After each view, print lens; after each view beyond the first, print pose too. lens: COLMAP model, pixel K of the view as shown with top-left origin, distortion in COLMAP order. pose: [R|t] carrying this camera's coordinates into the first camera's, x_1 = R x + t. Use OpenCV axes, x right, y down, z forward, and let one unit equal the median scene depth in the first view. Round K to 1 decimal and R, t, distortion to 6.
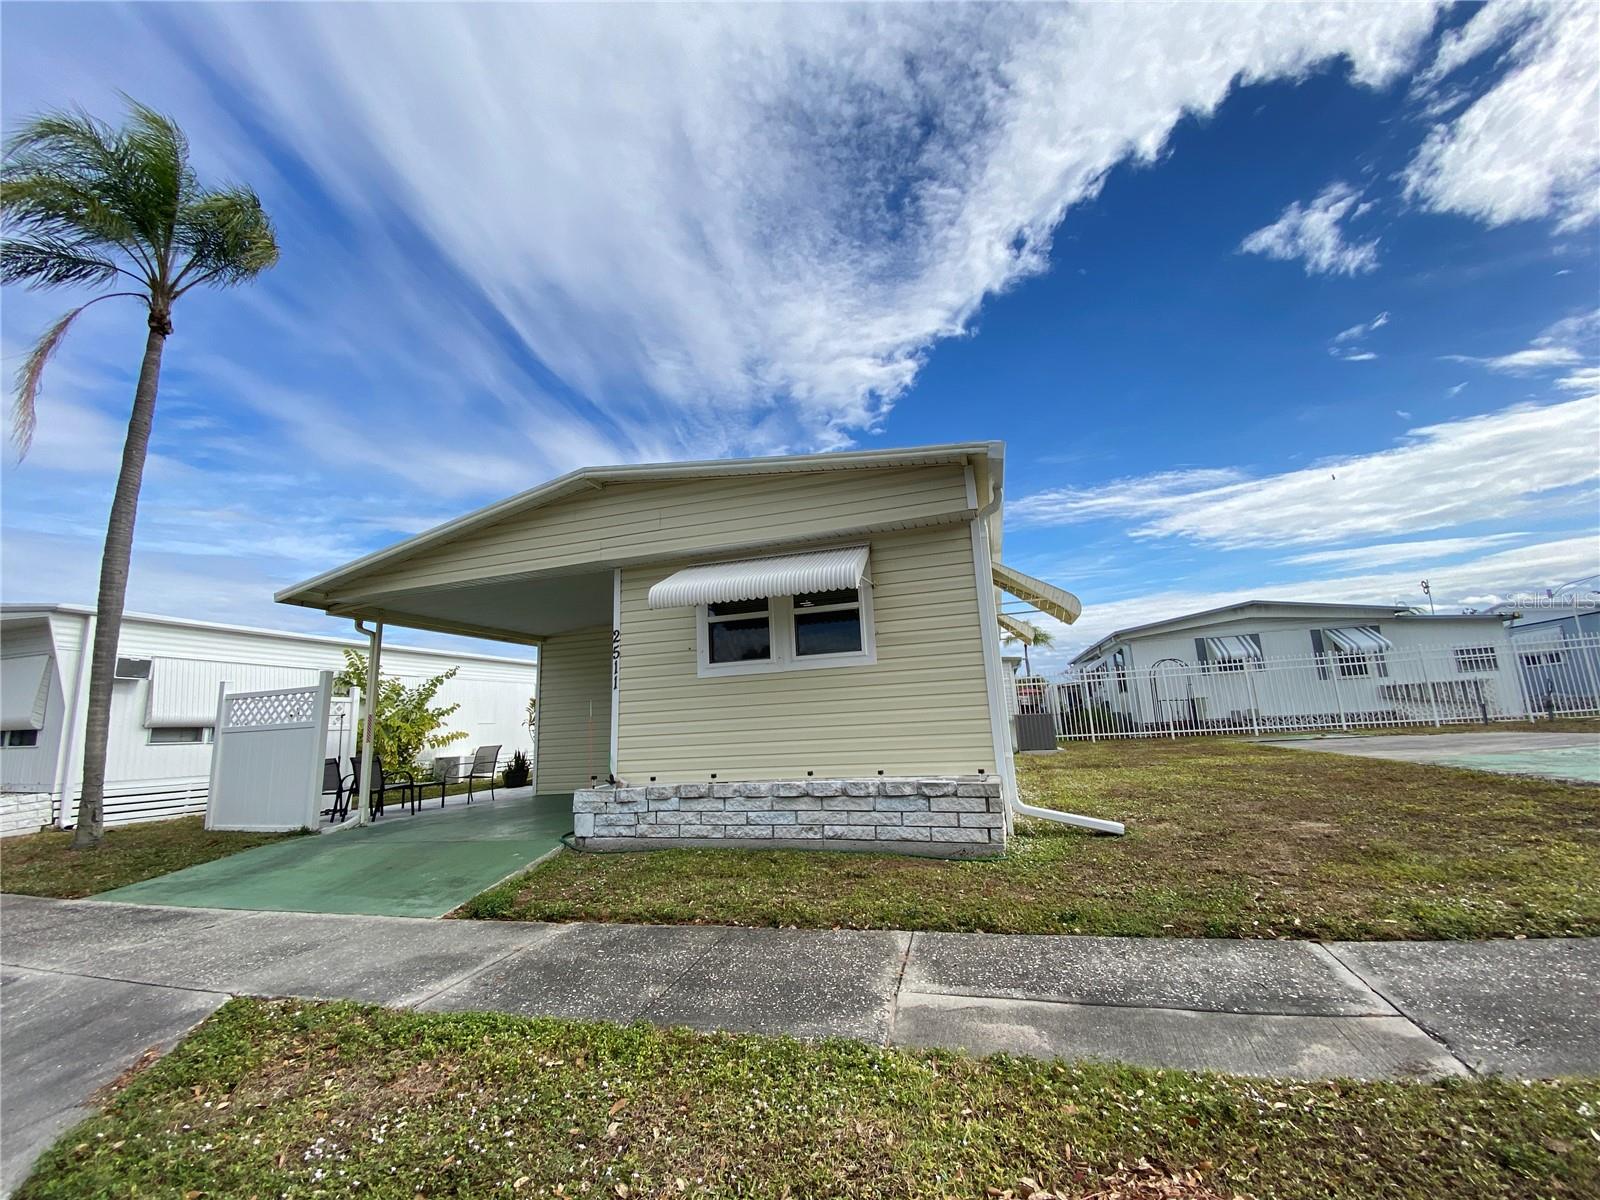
lens RADIAL K [[648.2, 0, 804.4], [0, 648.2, 606.3], [0, 0, 1]] dist [0.003111, -0.004703]
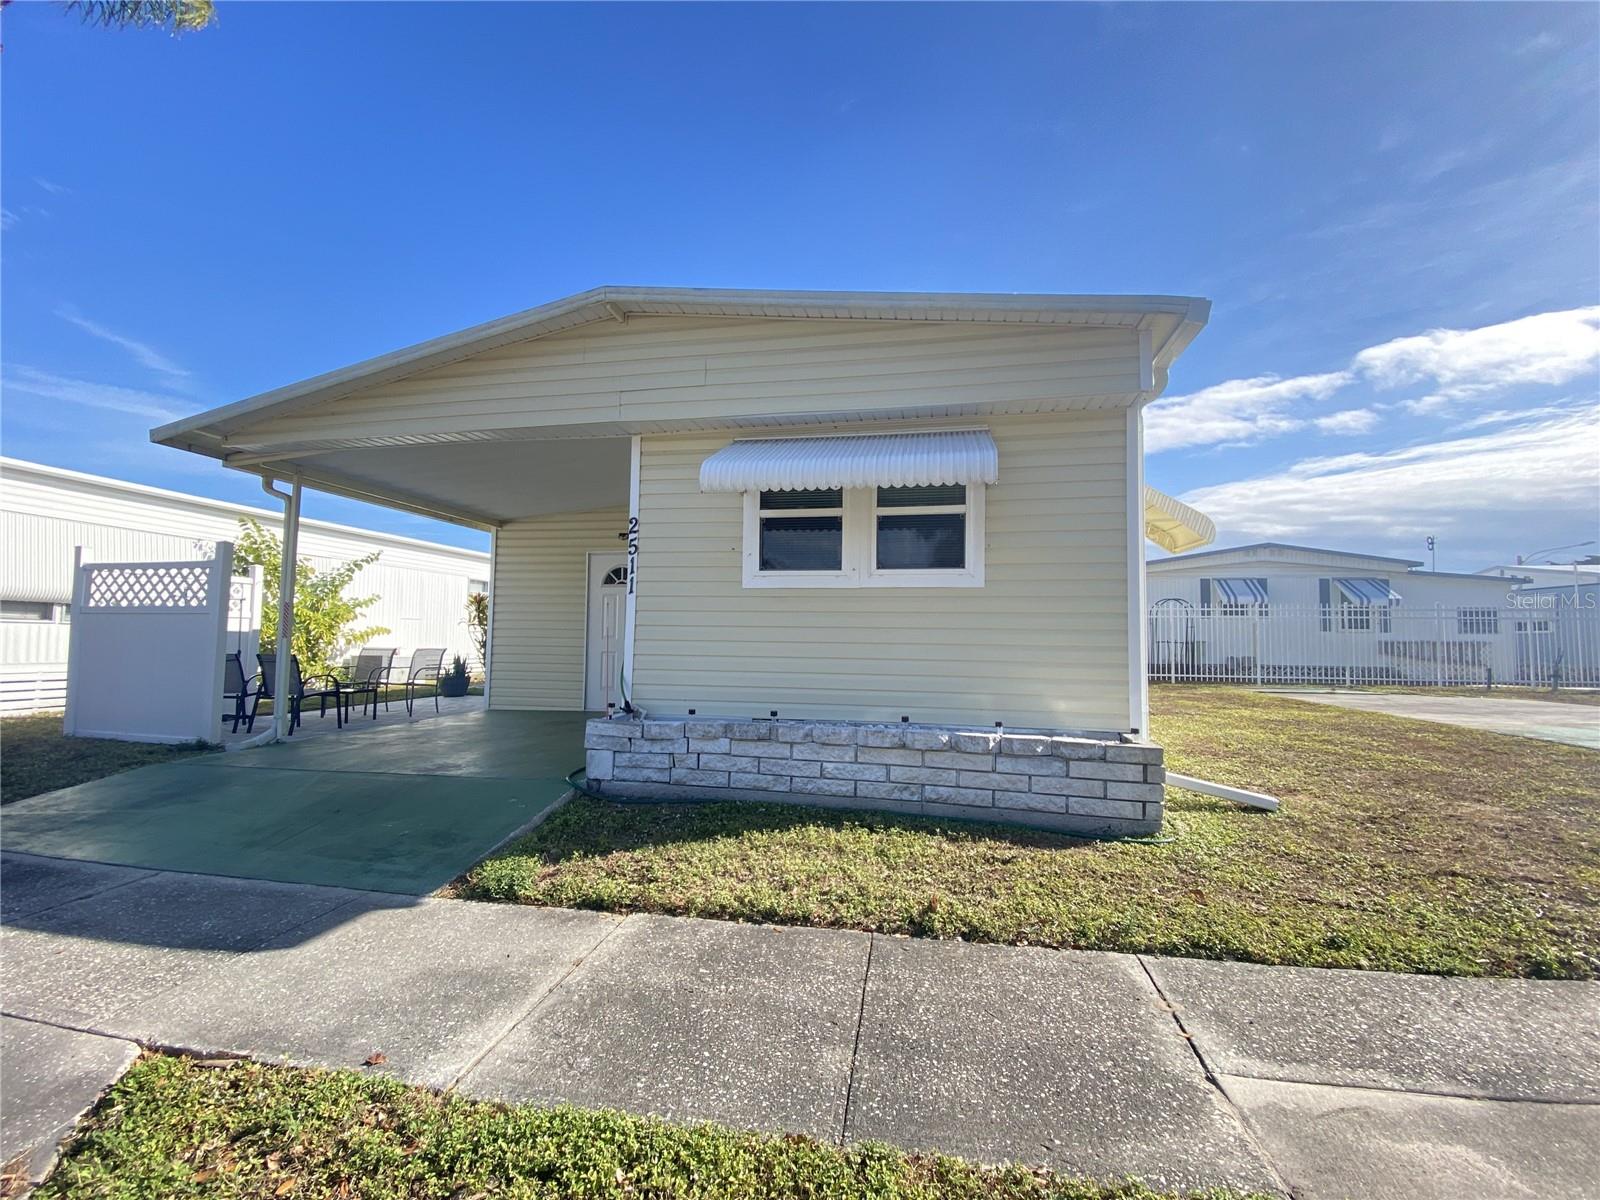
lens RADIAL K [[681.9, 0, 795.0], [0, 681.9, 603.3], [0, 0, 1]] dist [0.022569, -0.015611]
pose [[0.993947, 0.068253, 0.086083, -0.194429], [-0.078607, 0.989255, 0.123272, 0.027103], [-0.076745, -0.129293, 0.988632, 0.200991]]
